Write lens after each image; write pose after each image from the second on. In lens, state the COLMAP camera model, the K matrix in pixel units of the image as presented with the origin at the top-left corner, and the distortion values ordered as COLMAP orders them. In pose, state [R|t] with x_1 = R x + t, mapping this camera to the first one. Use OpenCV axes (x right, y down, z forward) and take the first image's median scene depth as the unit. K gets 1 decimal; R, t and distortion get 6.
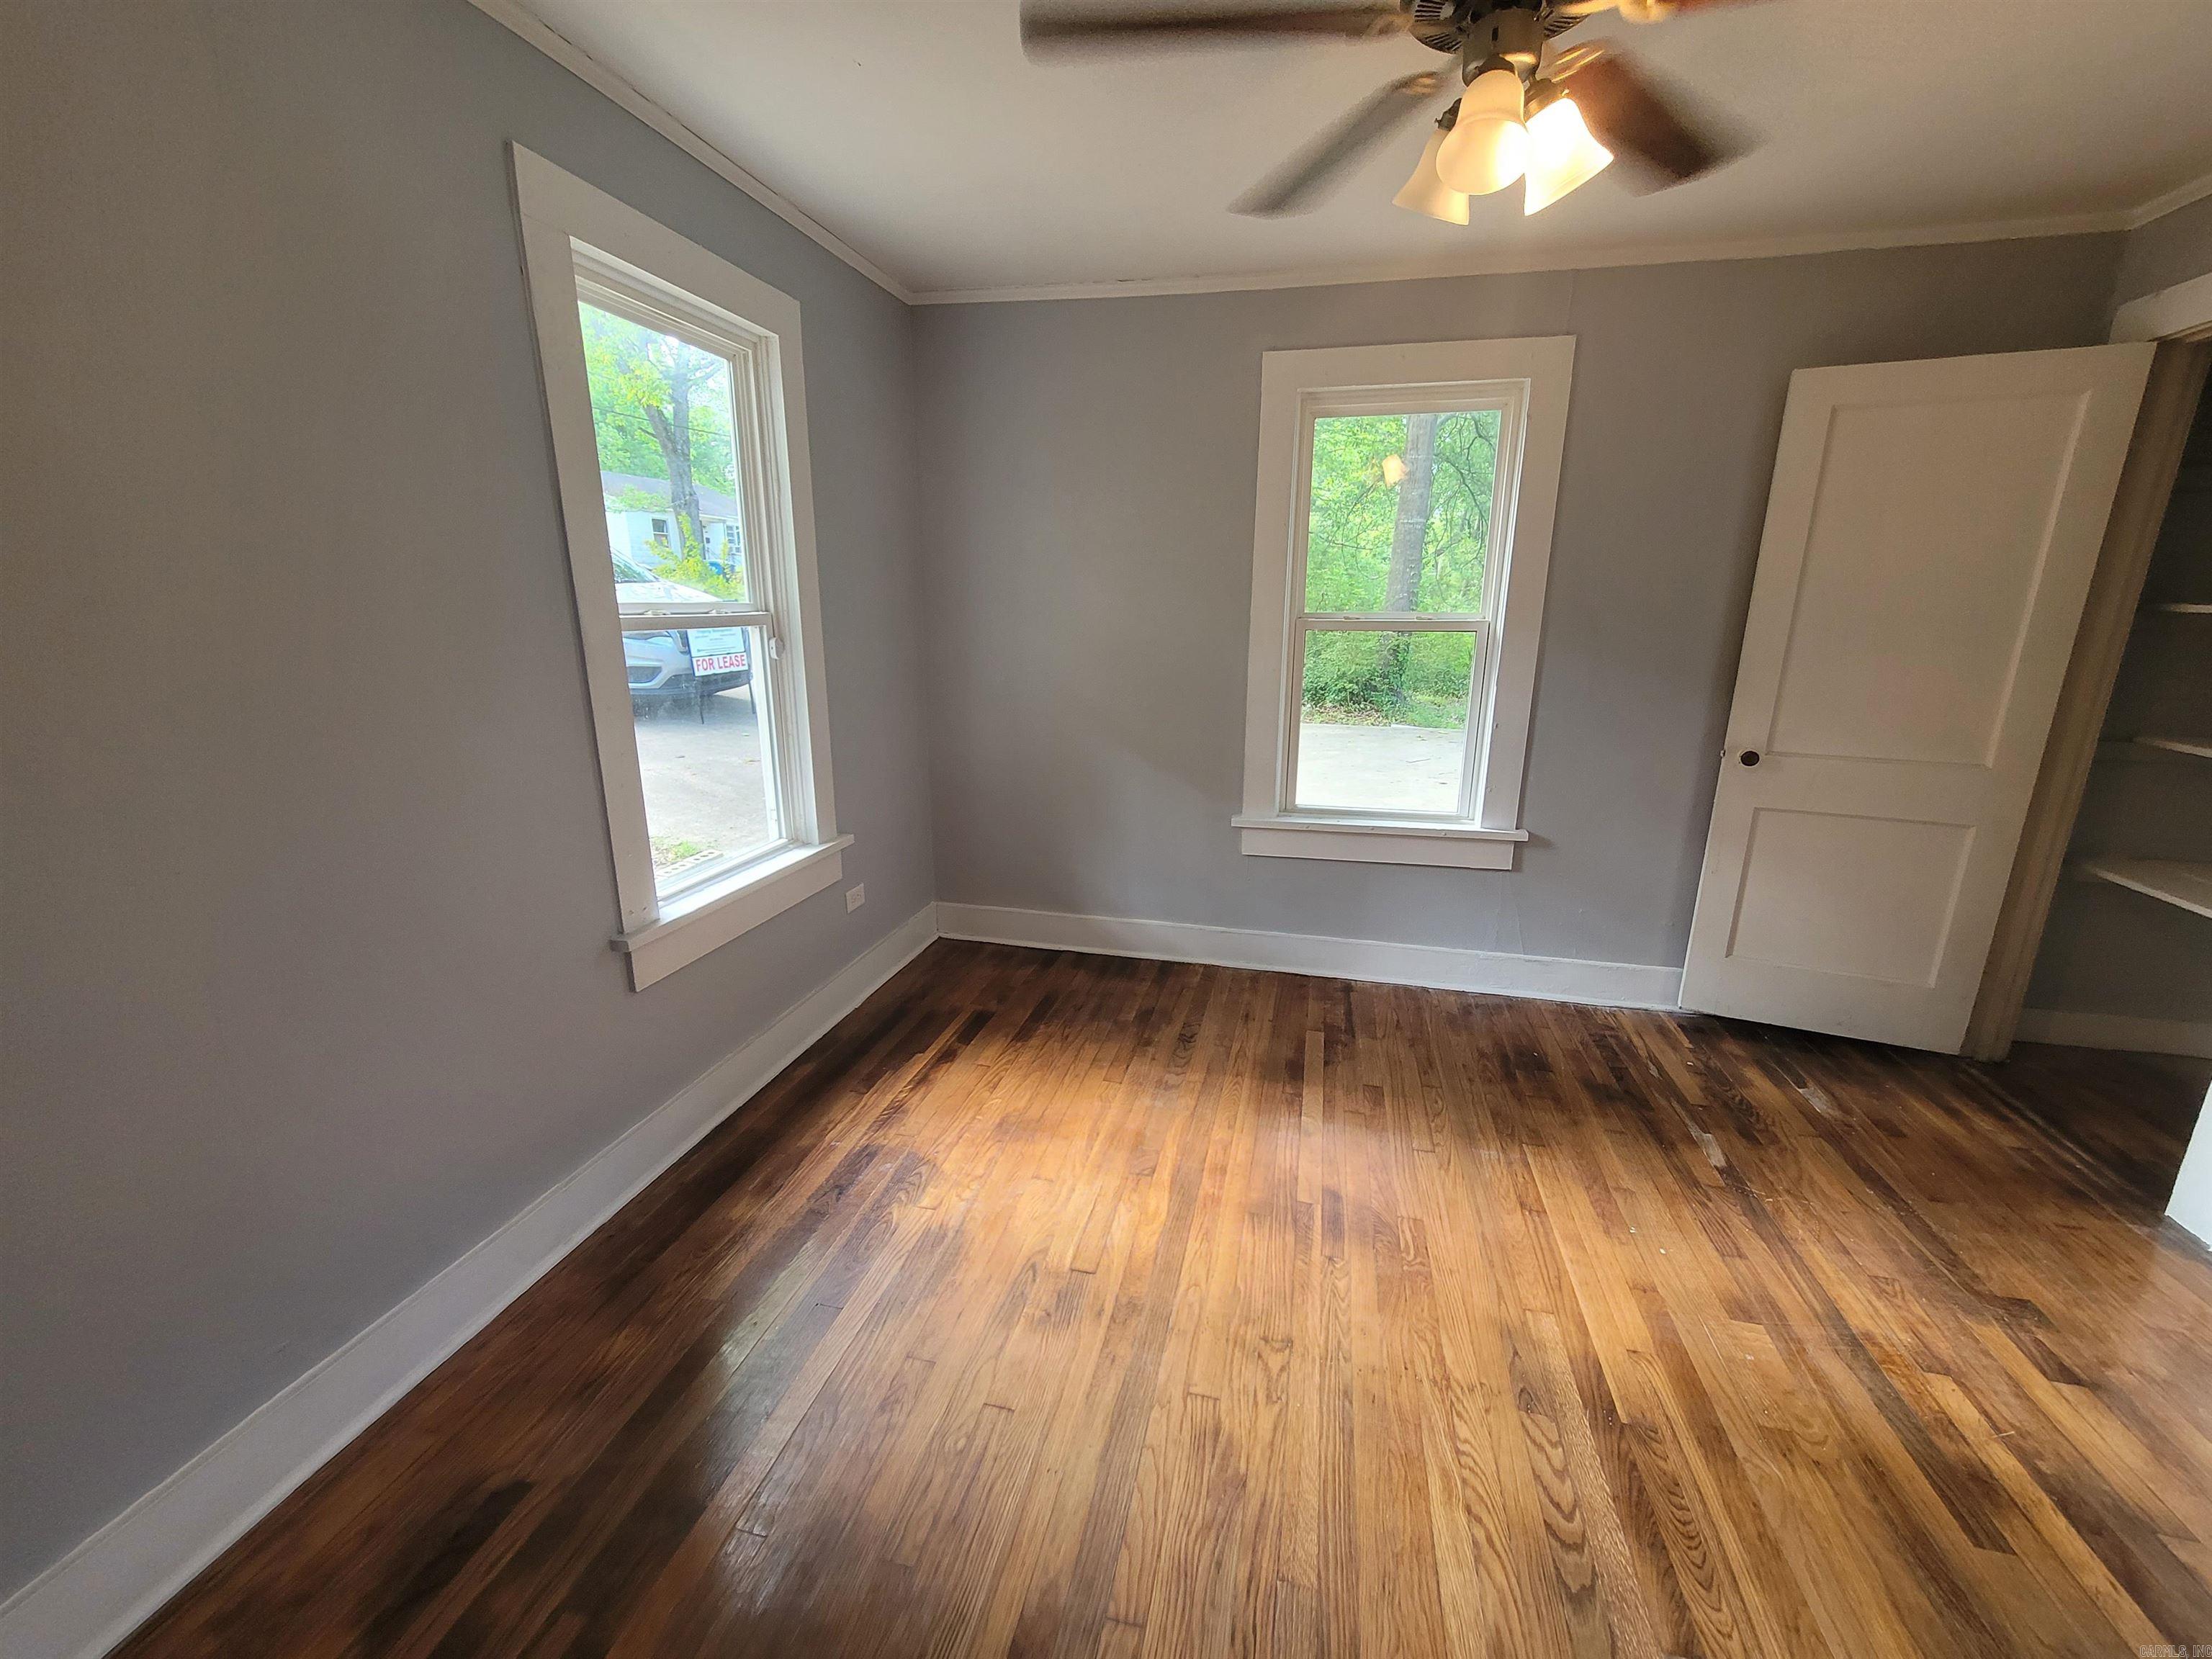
lens RADIAL K [[909.4, 0, 1117.7], [0, 909.4, 843.7], [0, 0, 1]] dist [-0.000173, 0.001856]
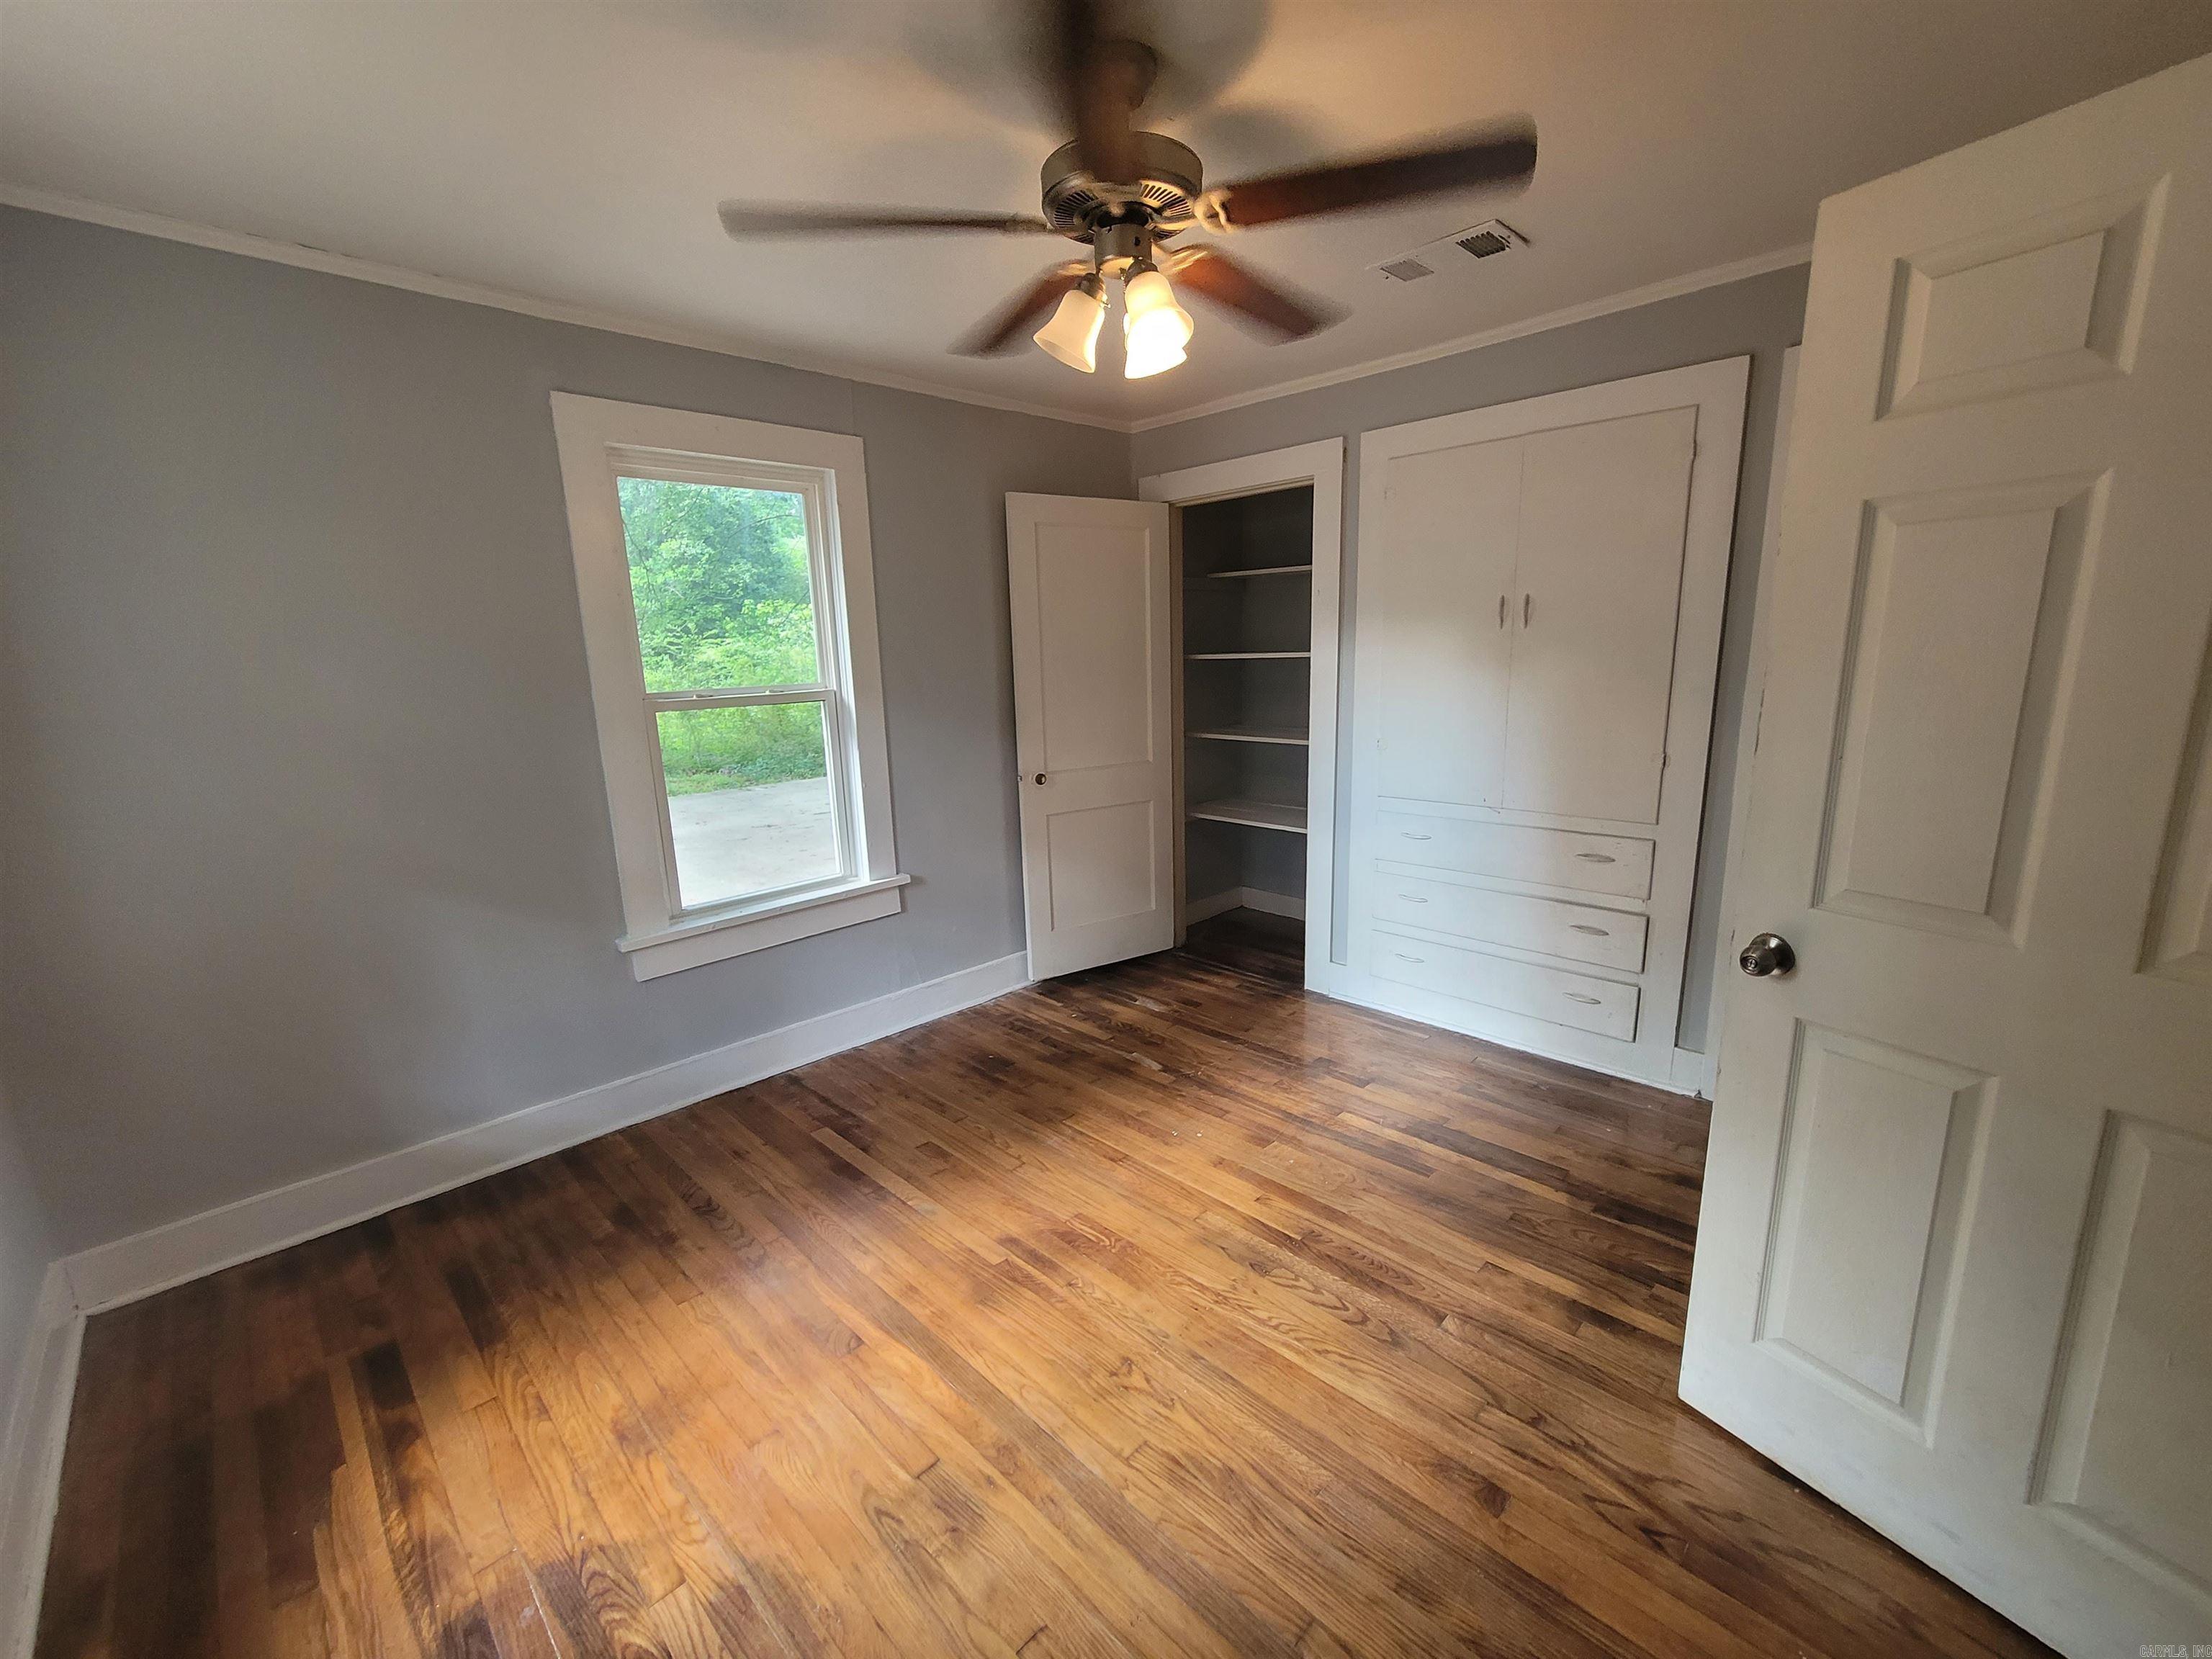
lens RADIAL K [[909.4, 0, 1118.2], [0, 909.4, 842.5], [0, 0, 1]] dist [-0.000173, 0.001856]
pose [[0.525390, -0.201493, 0.826660, -0.397029], [0.255048, 0.964175, 0.072914, -0.081391], [-0.811737, 0.172530, 0.557958, 0.212810]]
